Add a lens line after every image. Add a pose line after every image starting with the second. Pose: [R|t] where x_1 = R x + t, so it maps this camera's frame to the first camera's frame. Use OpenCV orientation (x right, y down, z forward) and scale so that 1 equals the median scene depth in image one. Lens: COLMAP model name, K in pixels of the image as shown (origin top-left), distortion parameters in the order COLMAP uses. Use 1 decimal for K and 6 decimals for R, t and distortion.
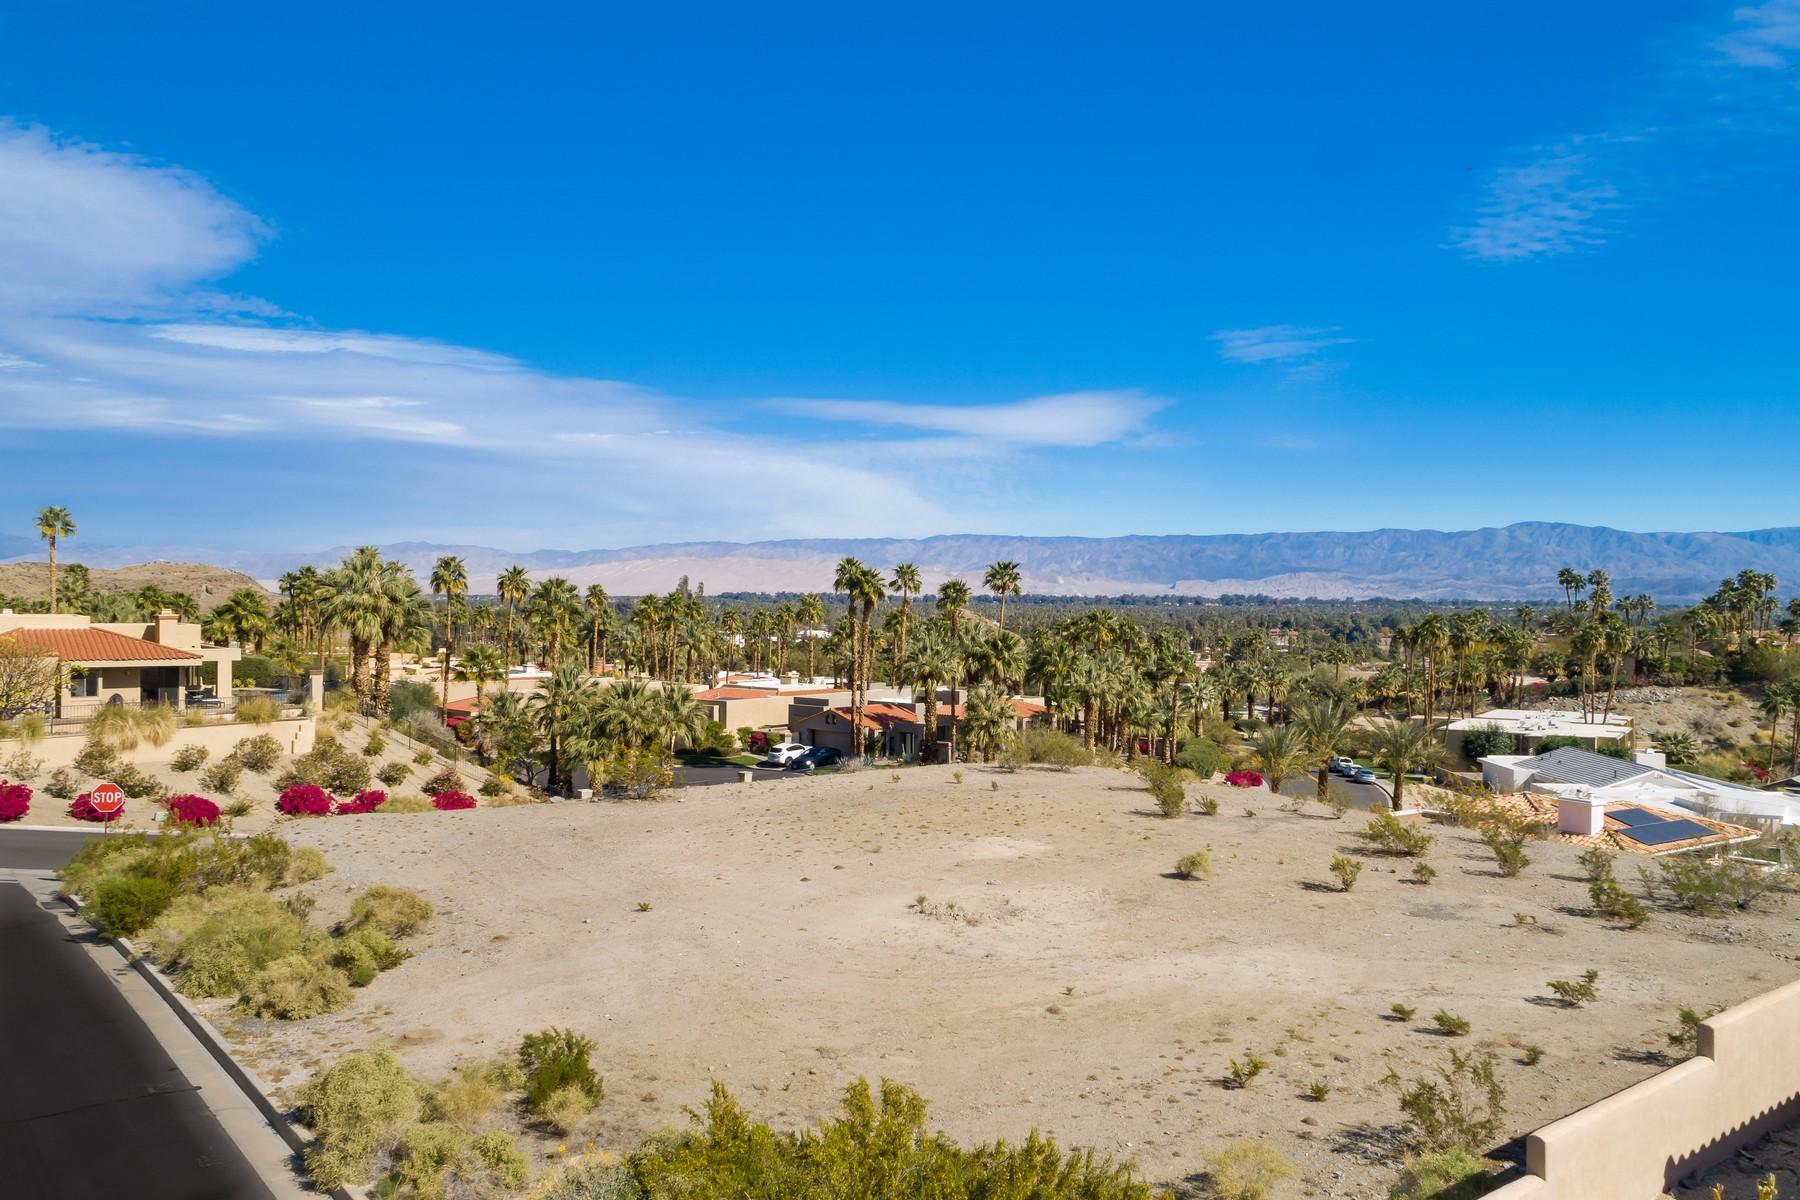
lens RADIAL K [[1382.5, 0, 904.7], [0, 1382.5, 675.6], [0, 0, 1]] dist [-0.007407, 0.031393]
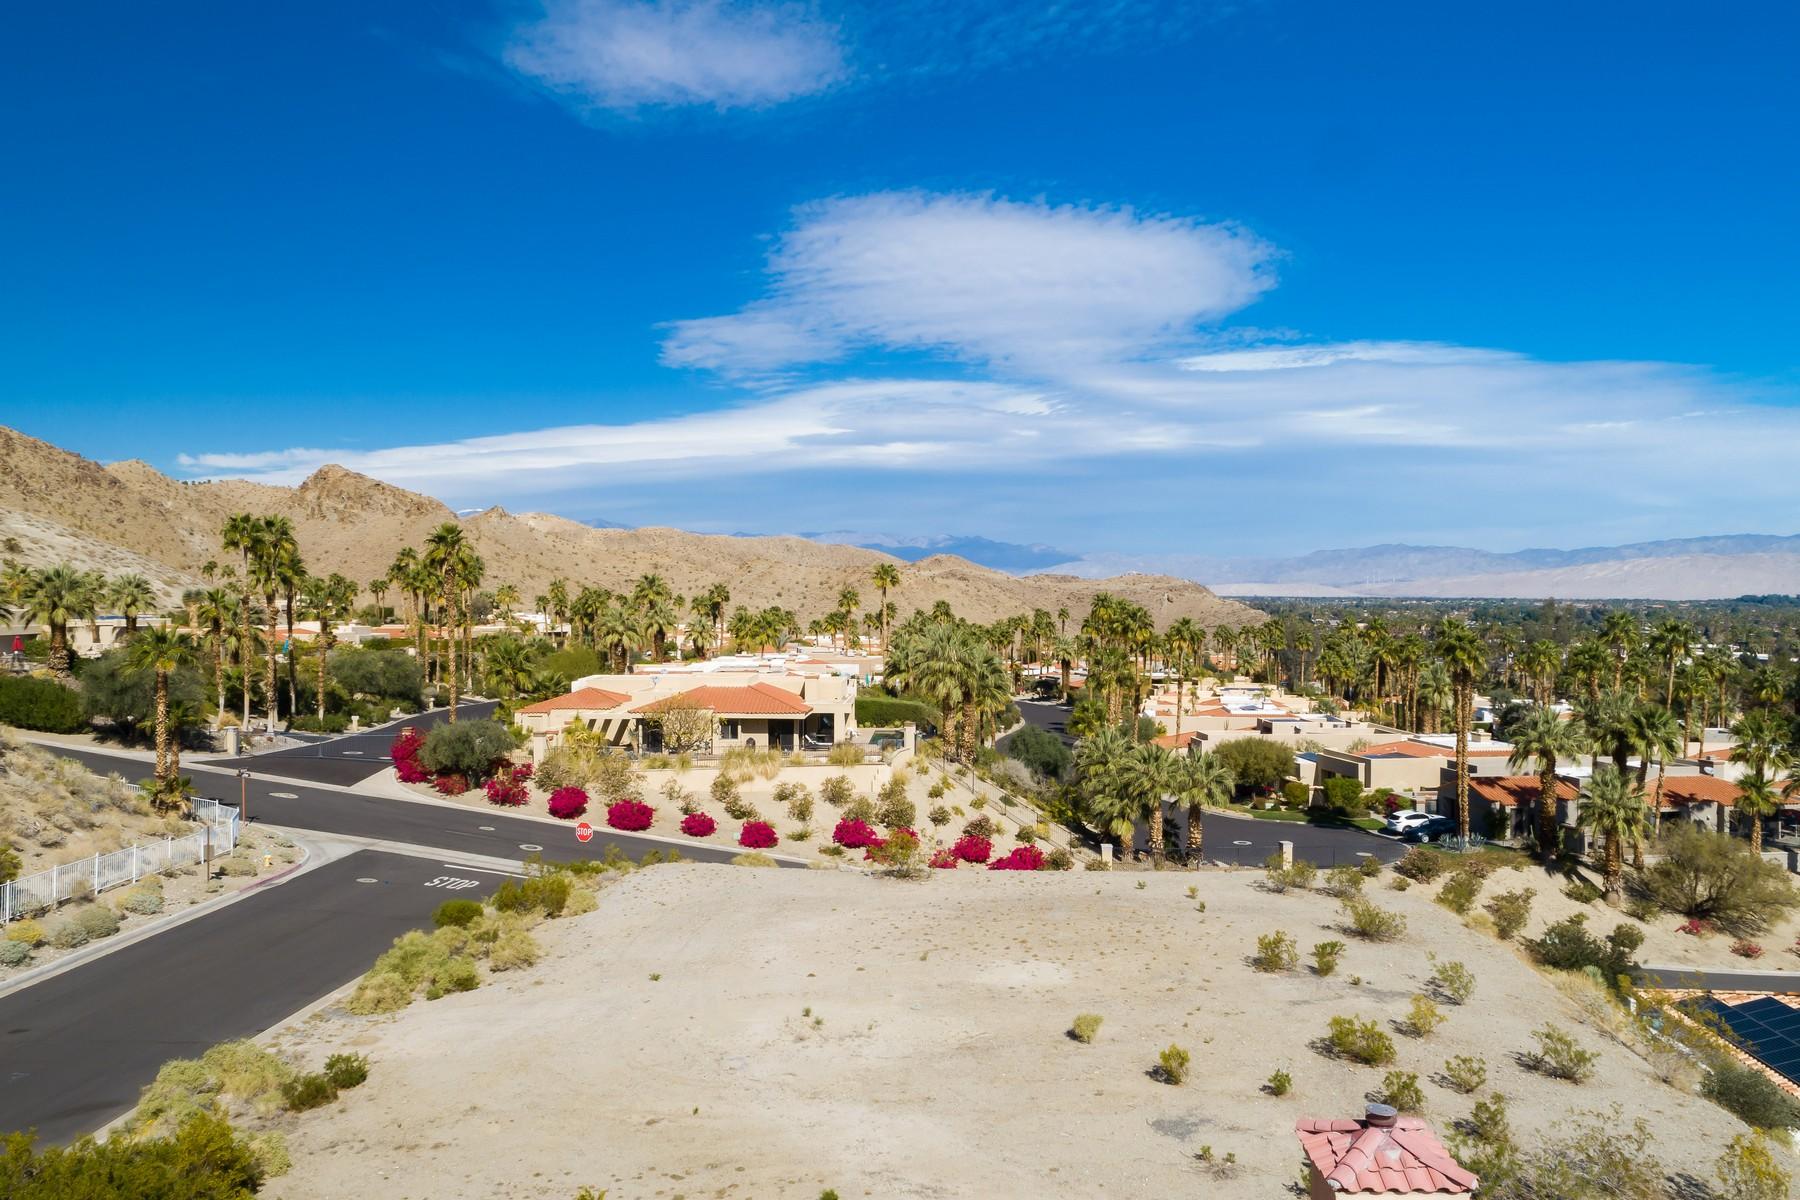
lens RADIAL K [[1382.5, 0, 903.7], [0, 1382.5, 592.2], [0, 0, 1]] dist [-0.007407, 0.031393]
pose [[0.774278, -0.002578, -0.632840, 0.300856], [-0.035856, 0.998207, -0.047936, -0.052580], [0.631829, 0.059807, 0.772797, 0.036945]]
